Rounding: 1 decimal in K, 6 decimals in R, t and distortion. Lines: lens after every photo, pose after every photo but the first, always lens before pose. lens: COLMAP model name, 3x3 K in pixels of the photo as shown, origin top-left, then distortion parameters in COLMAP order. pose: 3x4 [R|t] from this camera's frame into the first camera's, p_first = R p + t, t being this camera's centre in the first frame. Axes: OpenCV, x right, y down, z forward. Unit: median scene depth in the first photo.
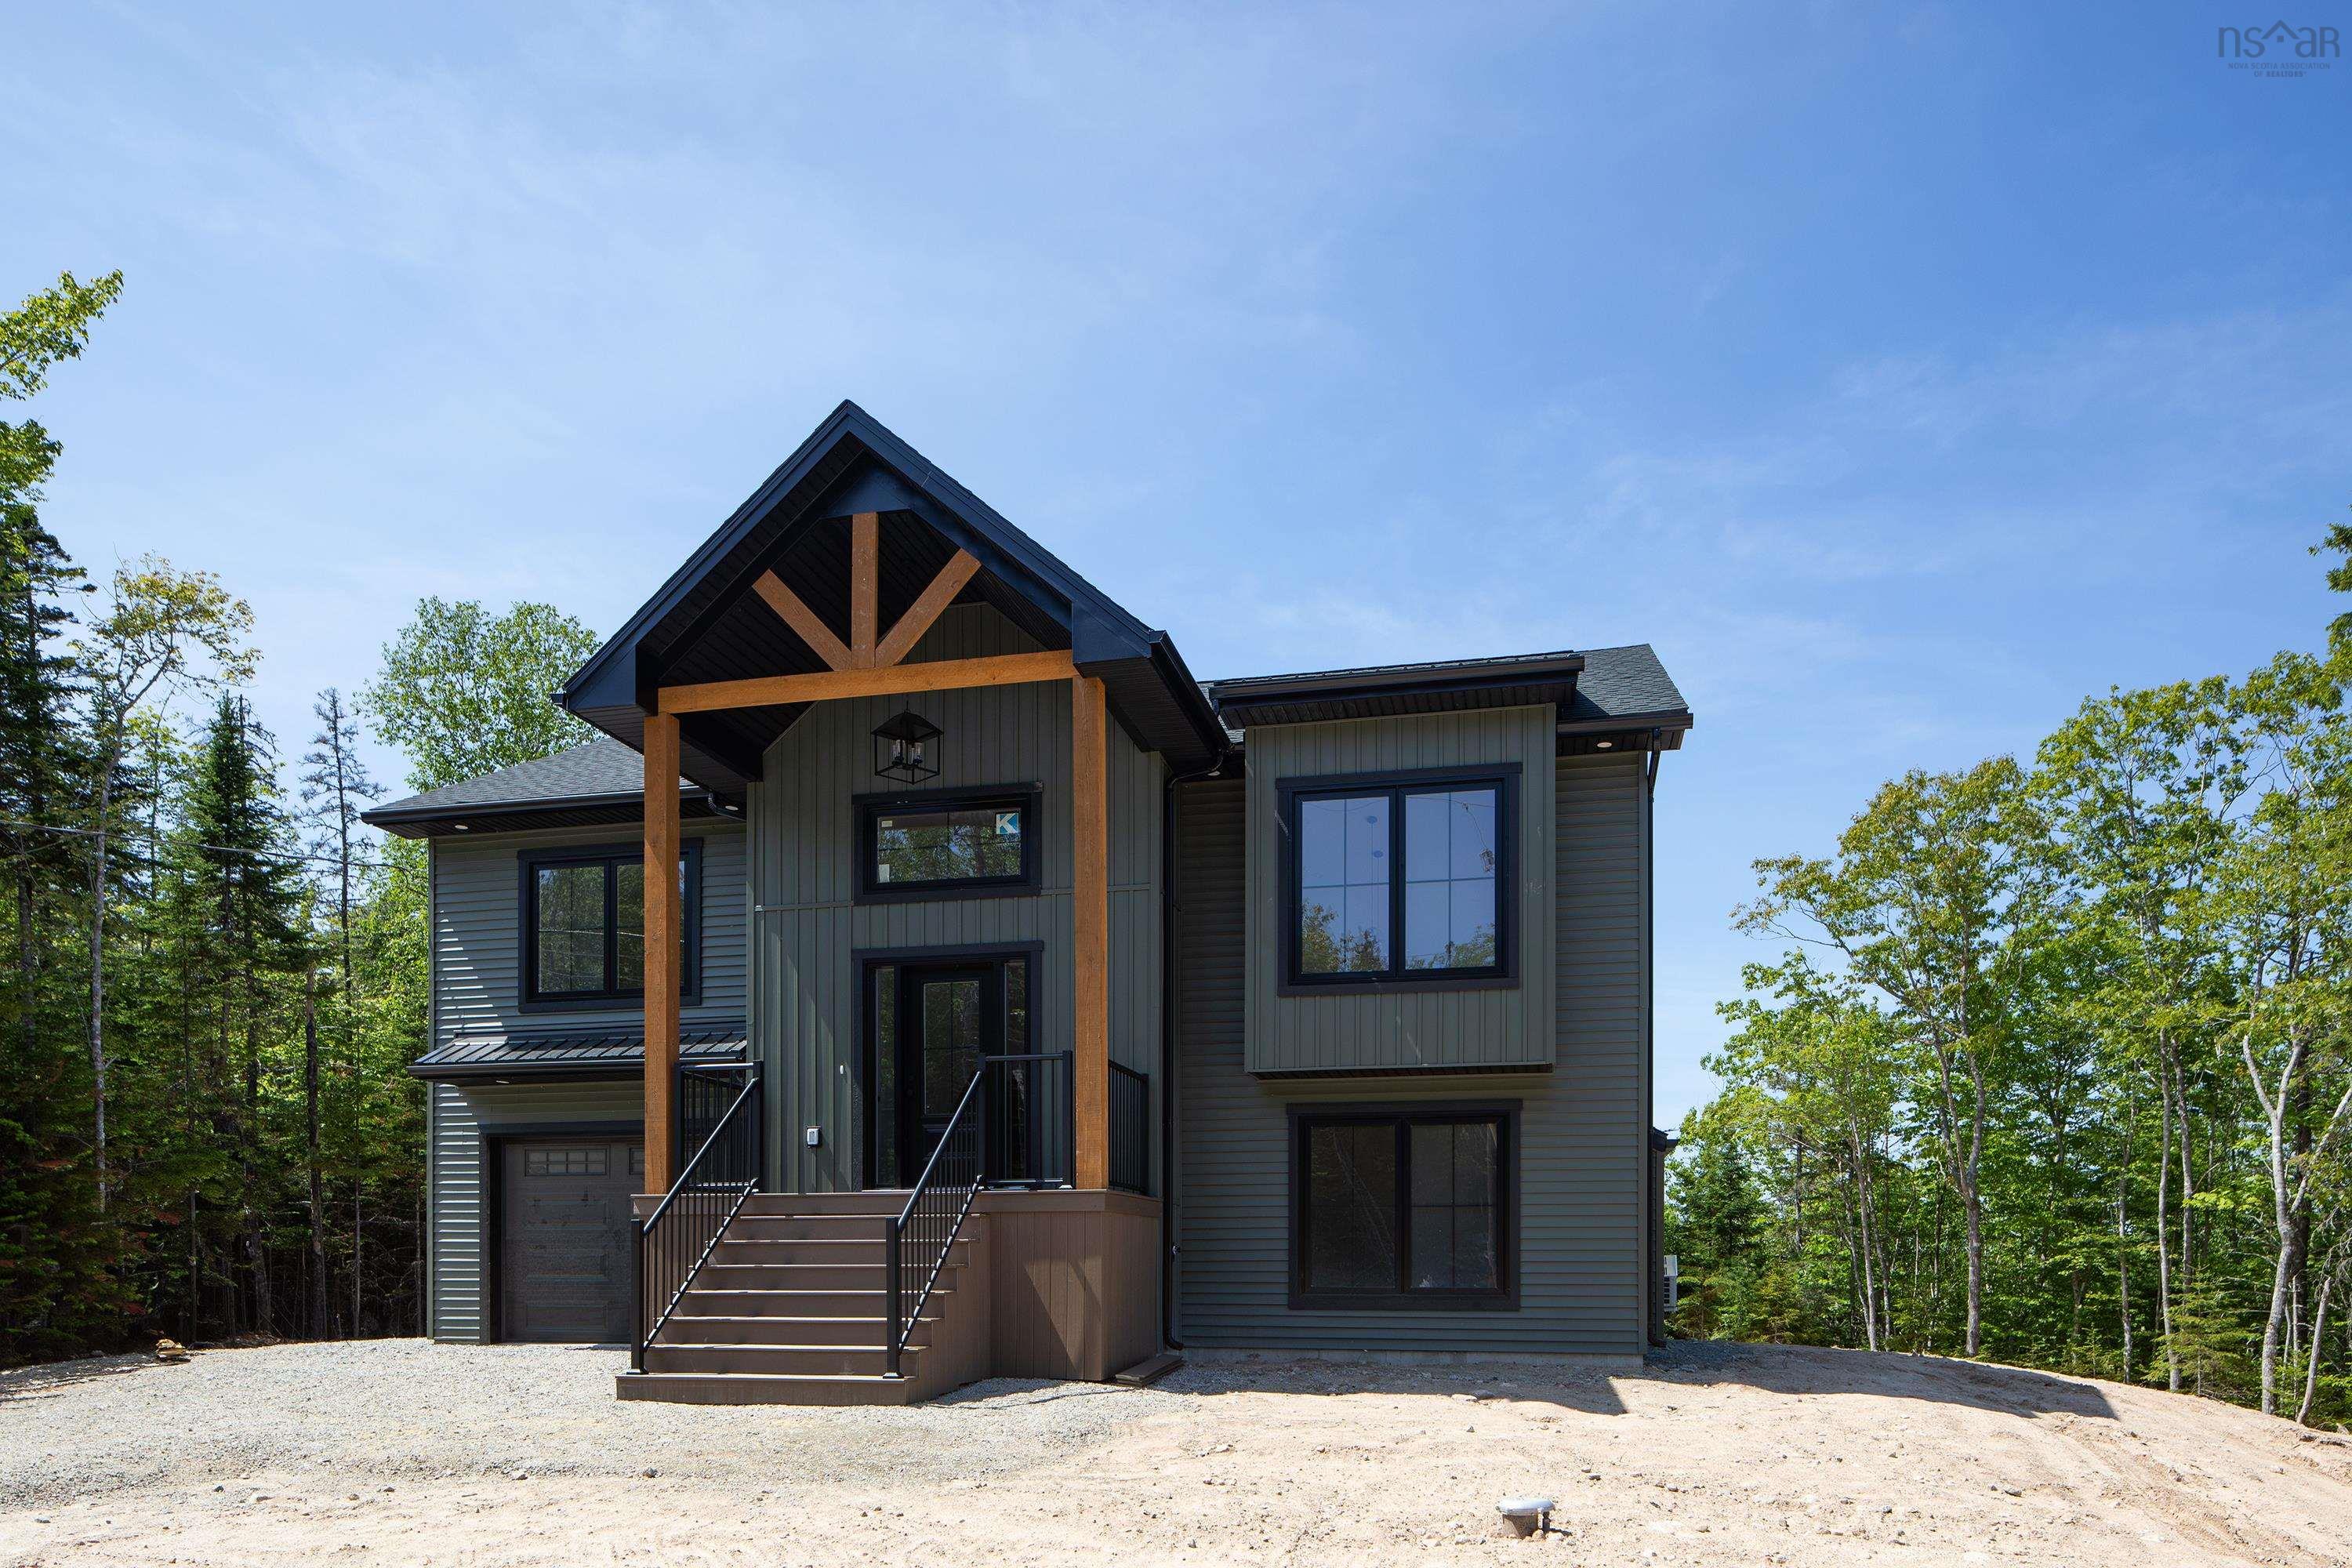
lens RADIAL K [[1568.2, 0, 1173.9], [0, 1568.2, 1104.9], [0, 0, 1]] dist [0.000009, -0.002602]
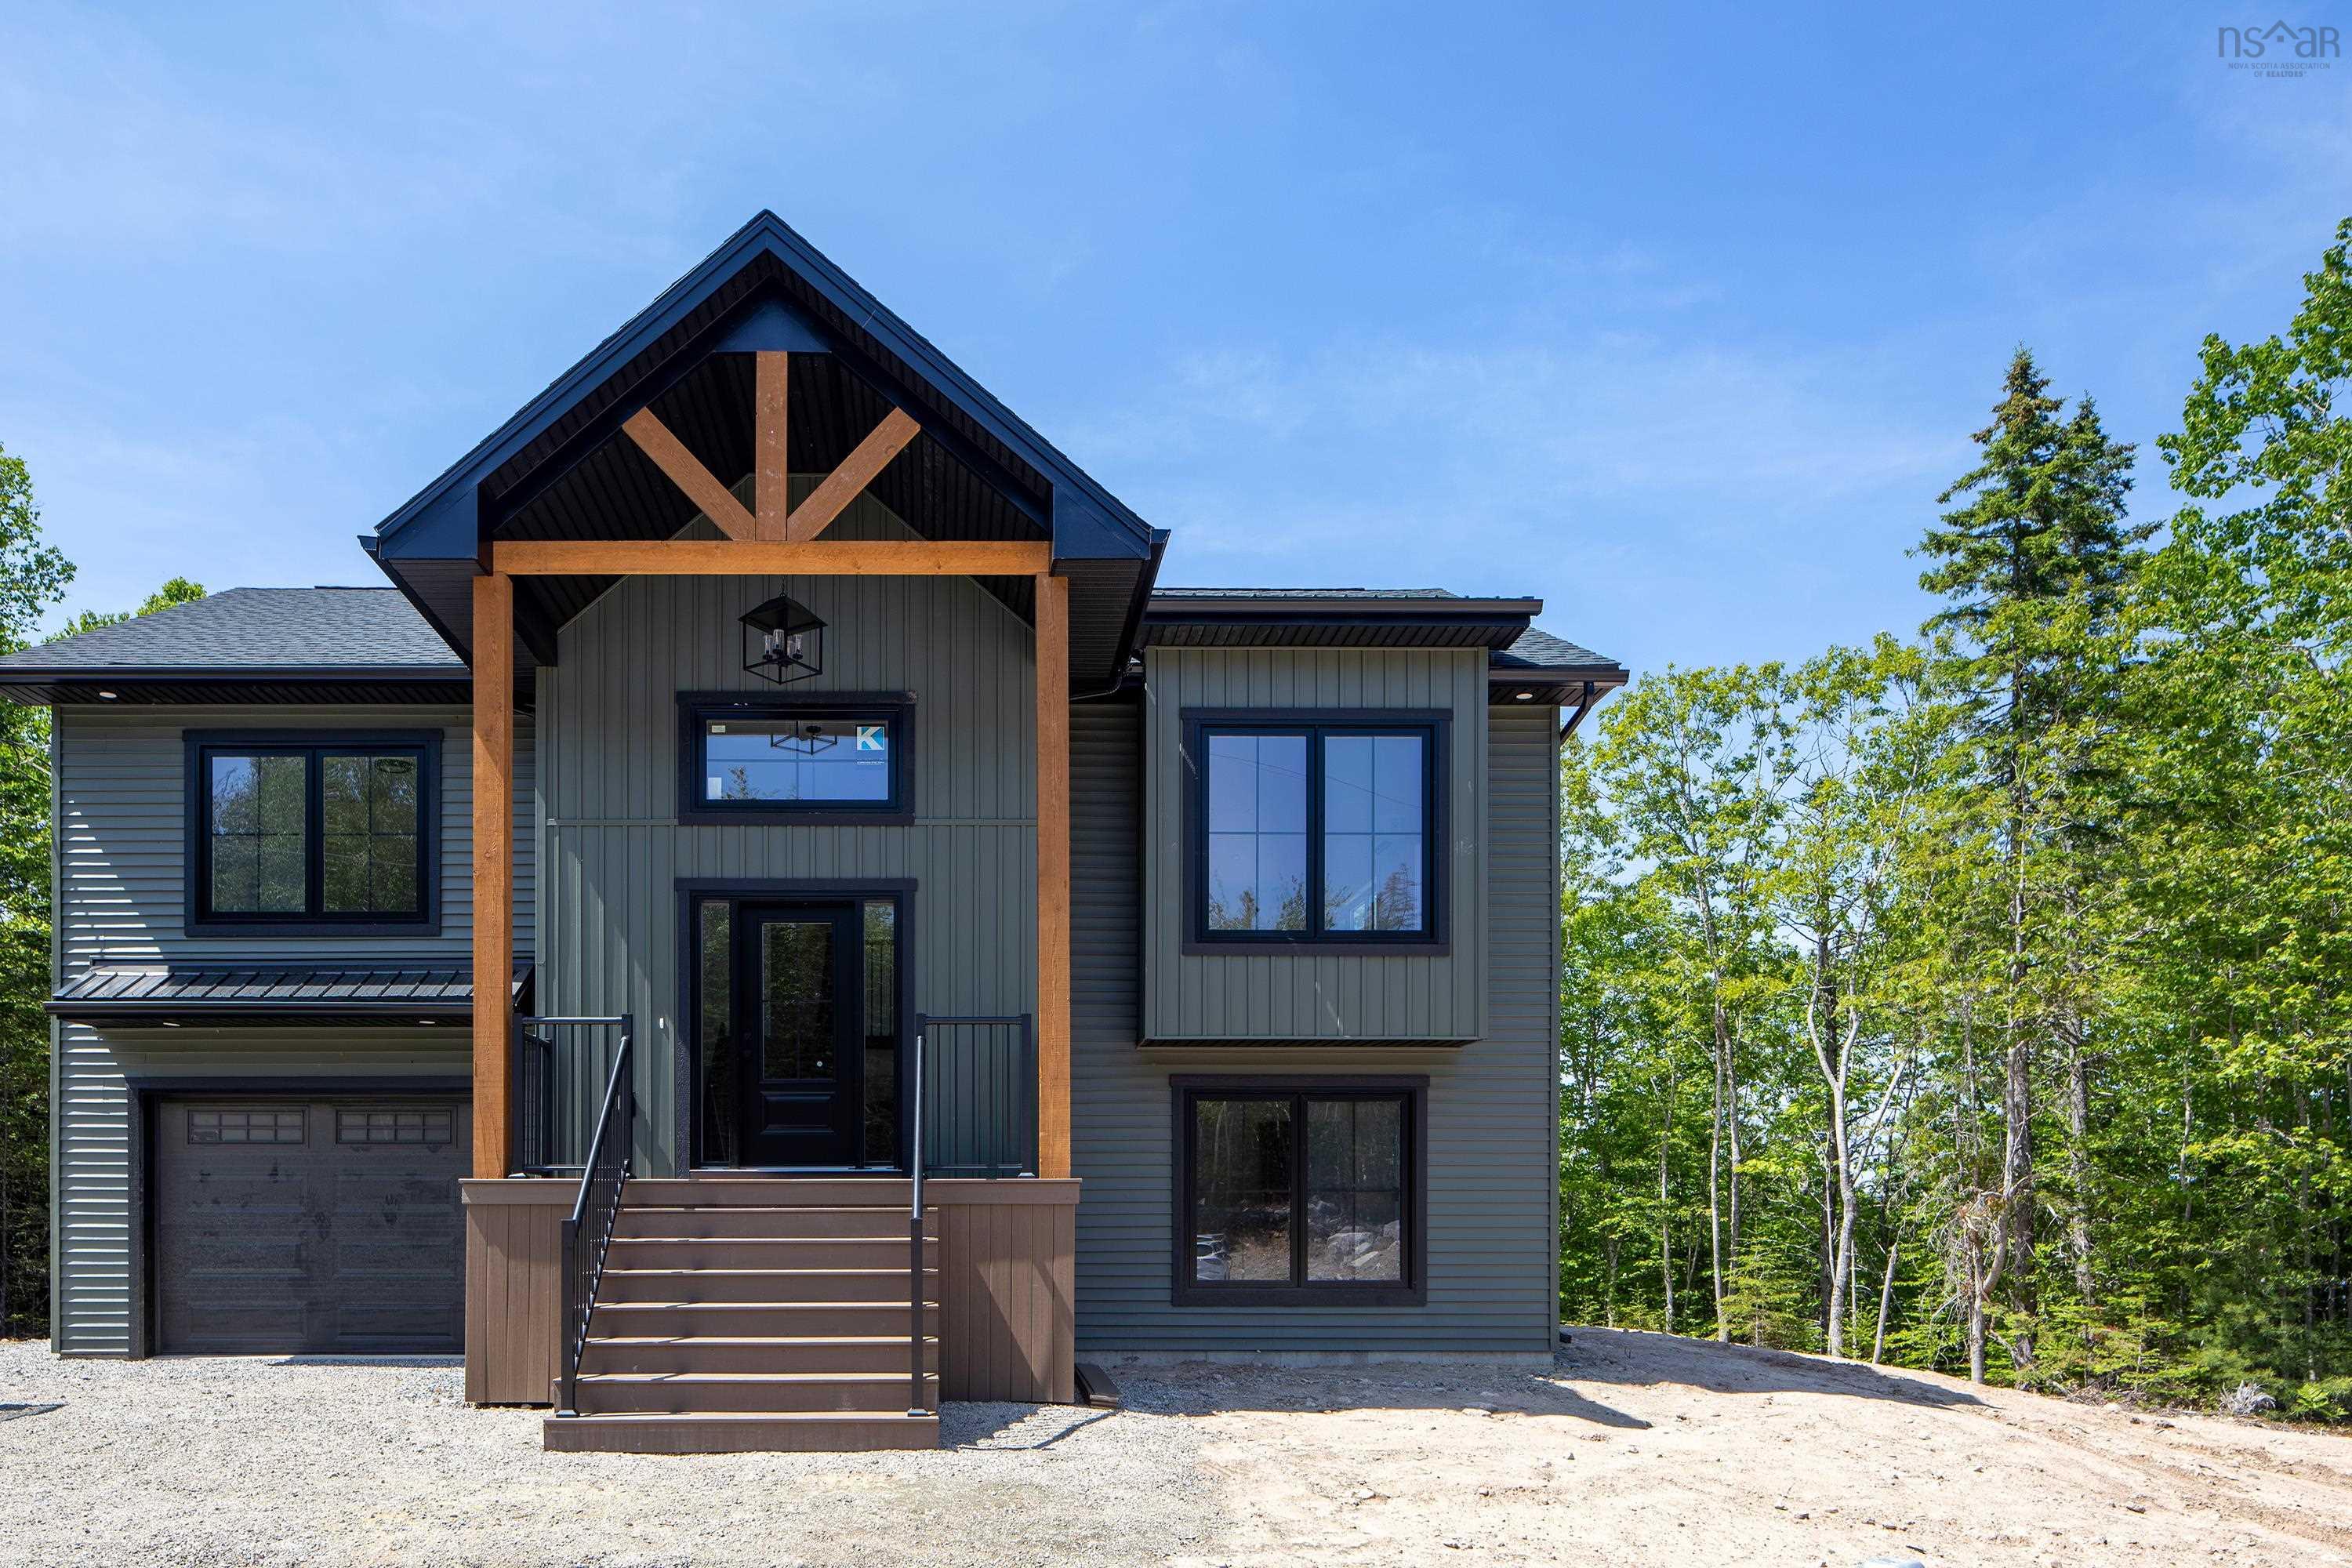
lens RADIAL K [[1670.8, 0, 987.1], [0, 1670.8, 1070.1], [0, 0, 1]] dist [-0.001858, 0.006832]
pose [[0.973202, 0.019202, 0.229149, -0.247978], [-0.022494, 0.999678, 0.011766, -0.012193], [-0.228849, -0.016605, 0.973320, 0.103473]]
